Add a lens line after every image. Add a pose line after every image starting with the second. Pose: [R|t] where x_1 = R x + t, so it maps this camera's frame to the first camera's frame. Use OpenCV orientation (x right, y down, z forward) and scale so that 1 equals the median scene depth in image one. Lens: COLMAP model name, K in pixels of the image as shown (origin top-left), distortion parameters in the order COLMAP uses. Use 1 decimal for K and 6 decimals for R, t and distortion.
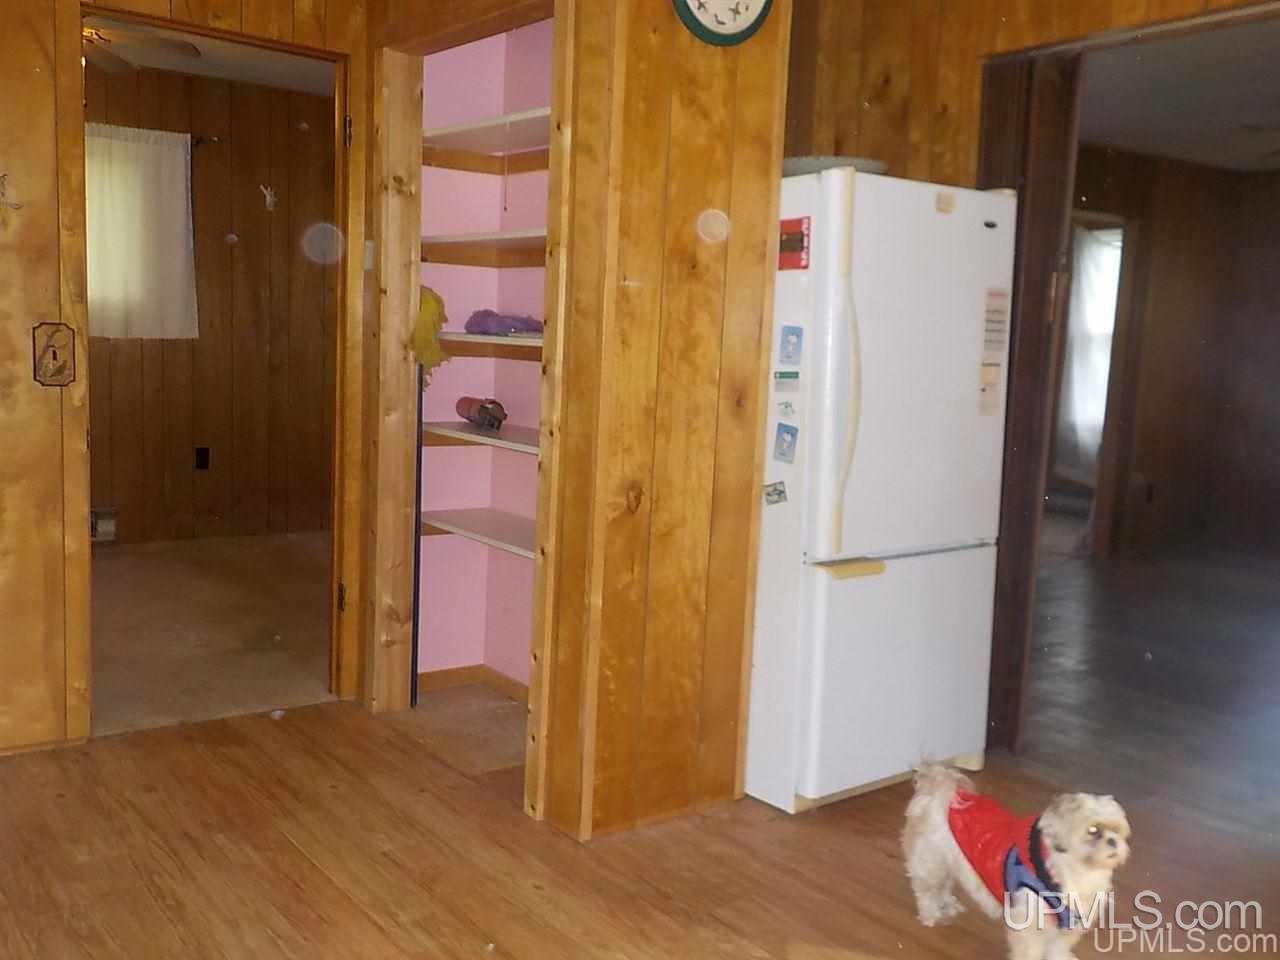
lens RADIAL K [[1174.6, 0, 622.4], [0, 1174.6, 479.2], [0, 0, 1]] dist [0.016501, -0.010897]
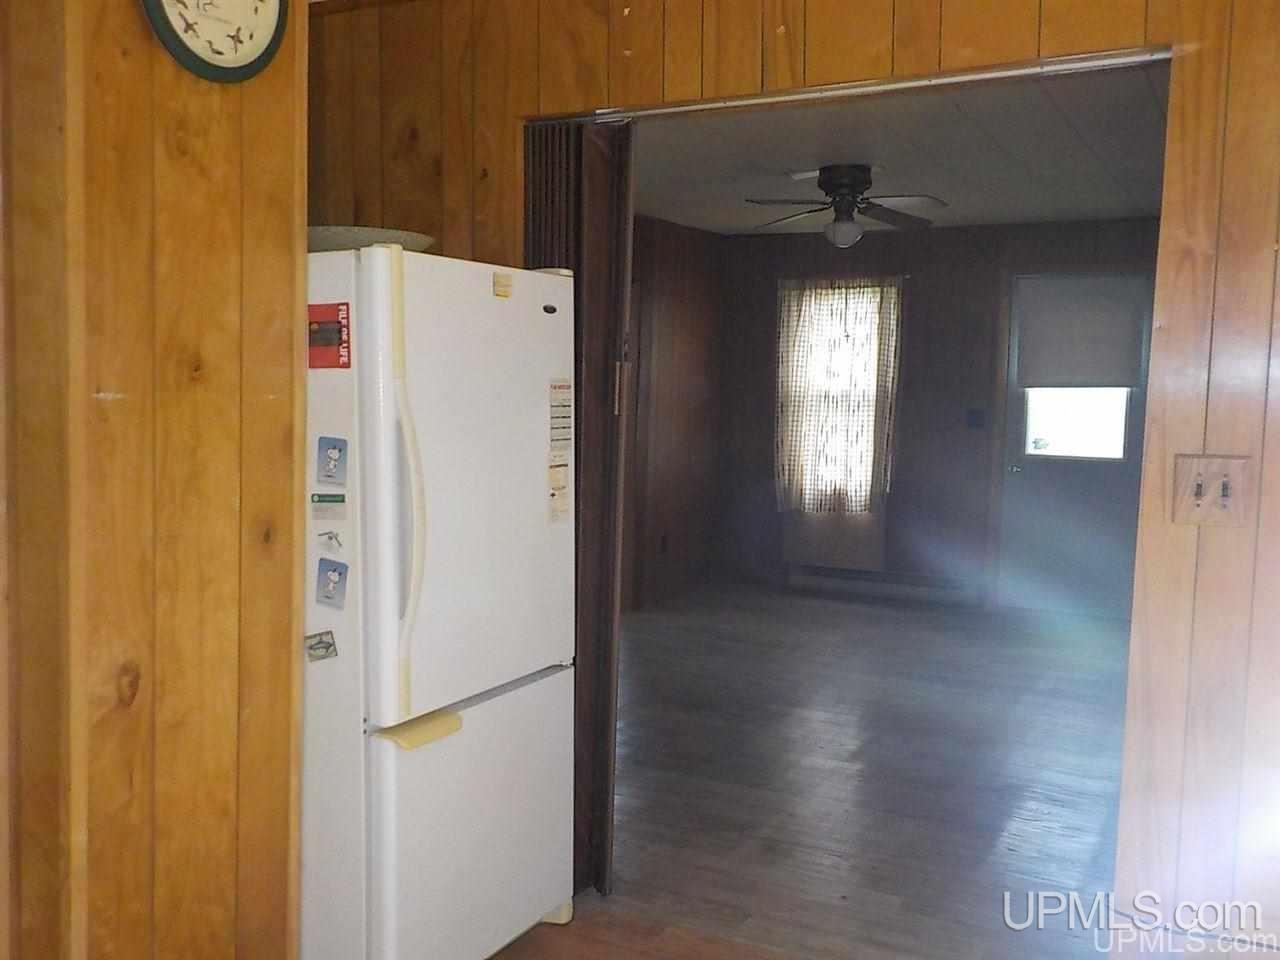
lens RADIAL K [[1174.6, 0, 622.4], [0, 1174.6, 479.2], [0, 0, 1]] dist [0.016501, -0.010897]
pose [[0.913768, -0.049517, 0.403207, 0.001590], [0.061299, 0.997985, -0.016359, -0.078383], [-0.401585, 0.039665, 0.914962, 0.195580]]
